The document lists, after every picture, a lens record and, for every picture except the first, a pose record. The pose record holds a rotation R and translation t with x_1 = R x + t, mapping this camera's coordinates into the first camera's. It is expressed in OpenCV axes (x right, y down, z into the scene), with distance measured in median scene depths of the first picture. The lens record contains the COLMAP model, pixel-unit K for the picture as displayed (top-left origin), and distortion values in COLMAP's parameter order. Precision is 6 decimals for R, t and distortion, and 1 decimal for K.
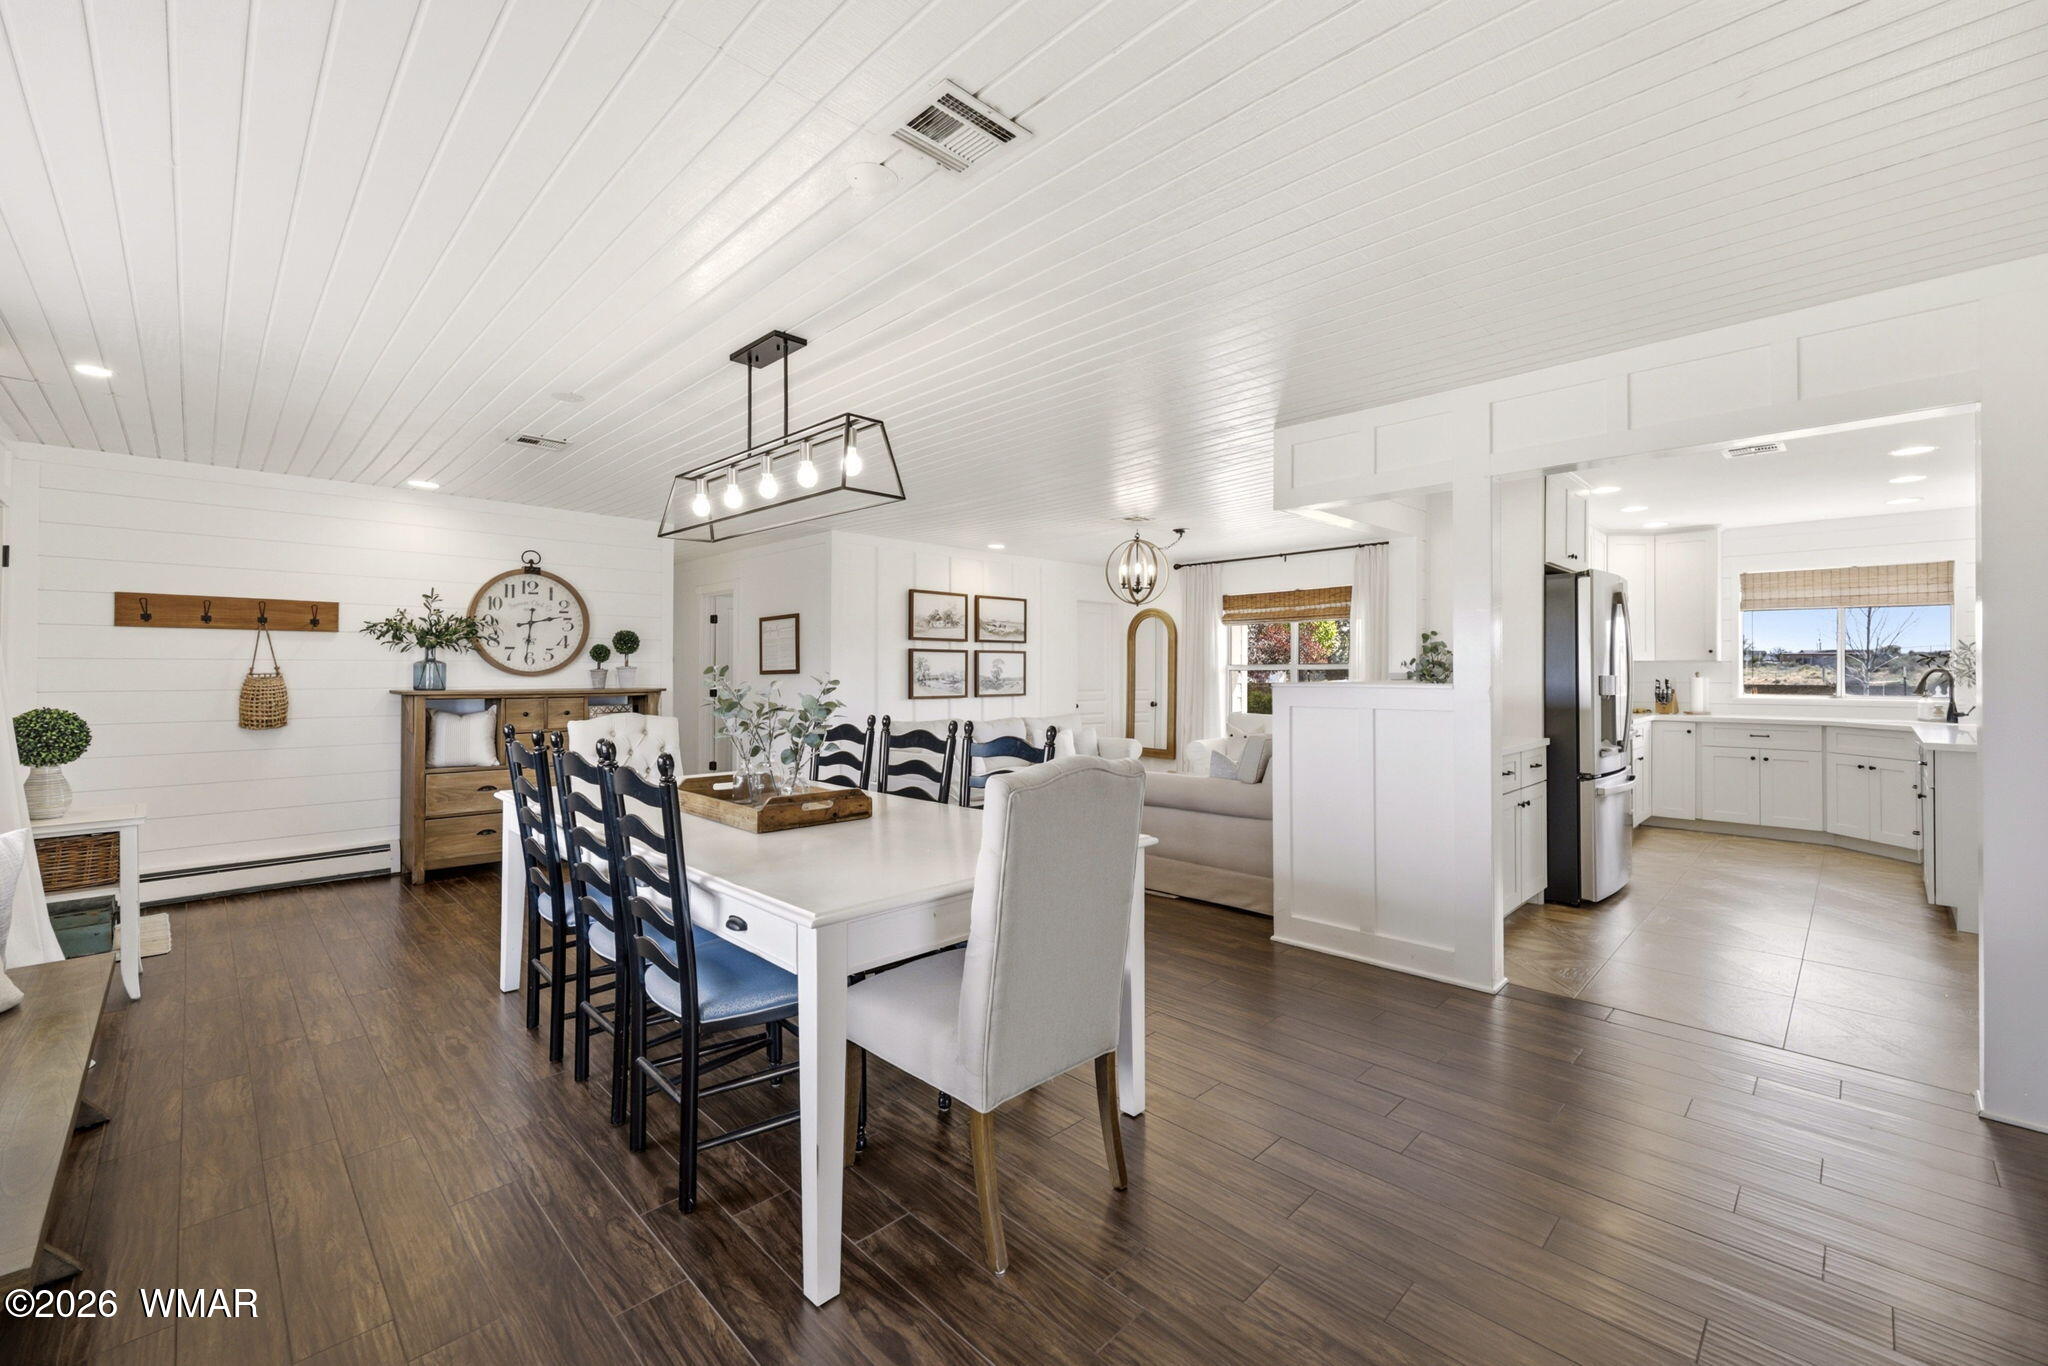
lens RADIAL K [[827.7, 0, 1033.1], [0, 827.7, 670.9], [0, 0, 1]] dist [0.000631, 0.000072]
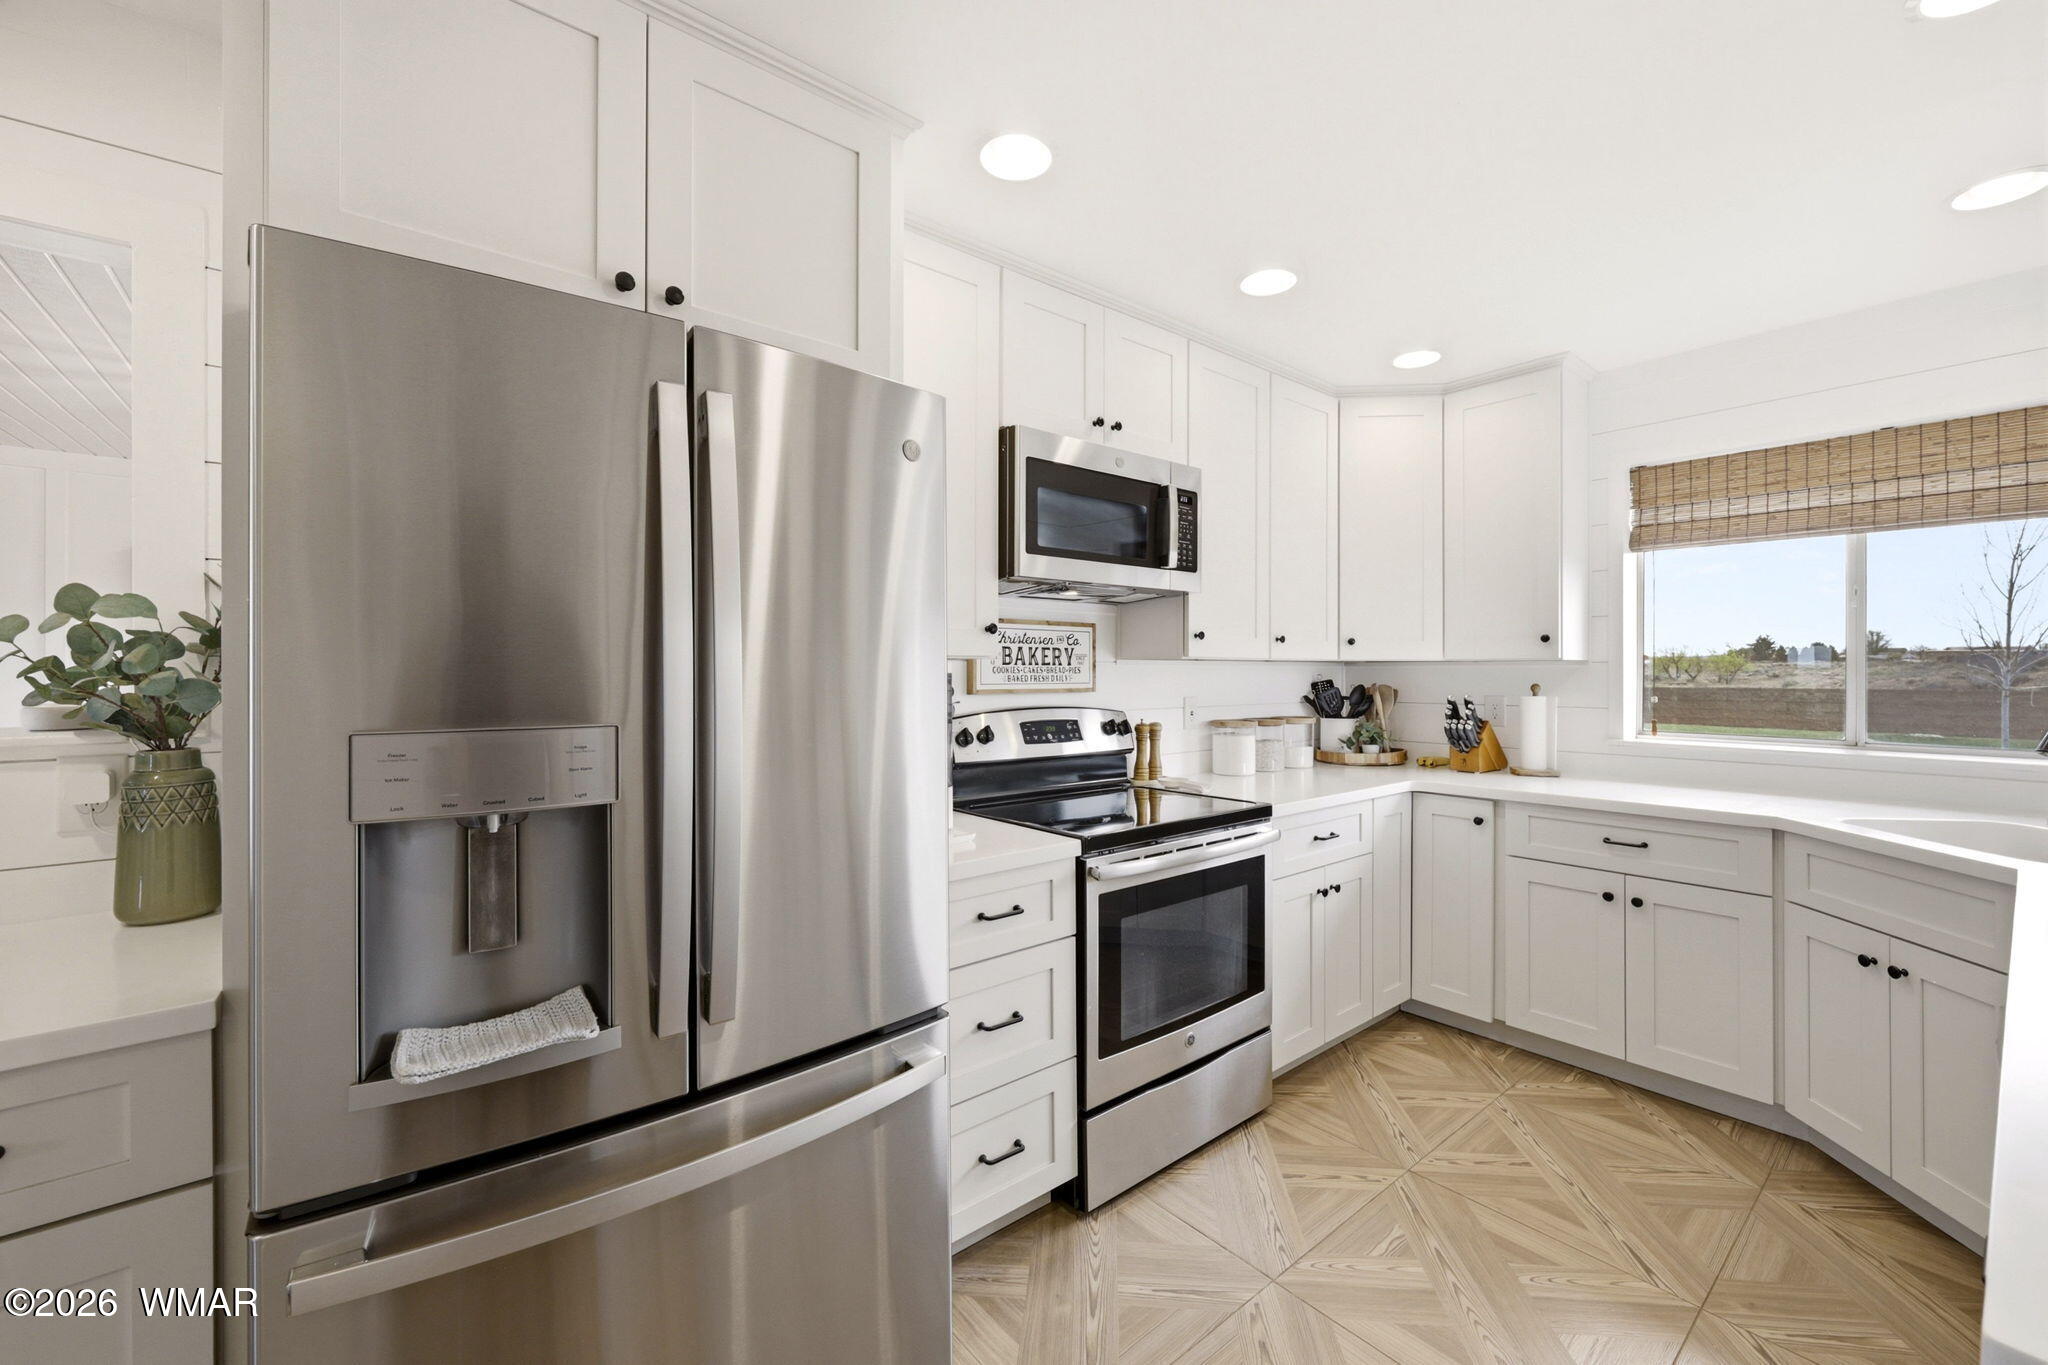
lens RADIAL K [[827.7, 0, 1017.3], [0, 827.7, 678.5], [0, 0, 1]] dist [0.000631, 0.000072]
pose [[0.995503, 0.001222, -0.094722, 0.584333], [-0.000199, 0.999942, 0.010804, -0.007651], [0.094730, -0.010736, 0.995445, 0.534223]]
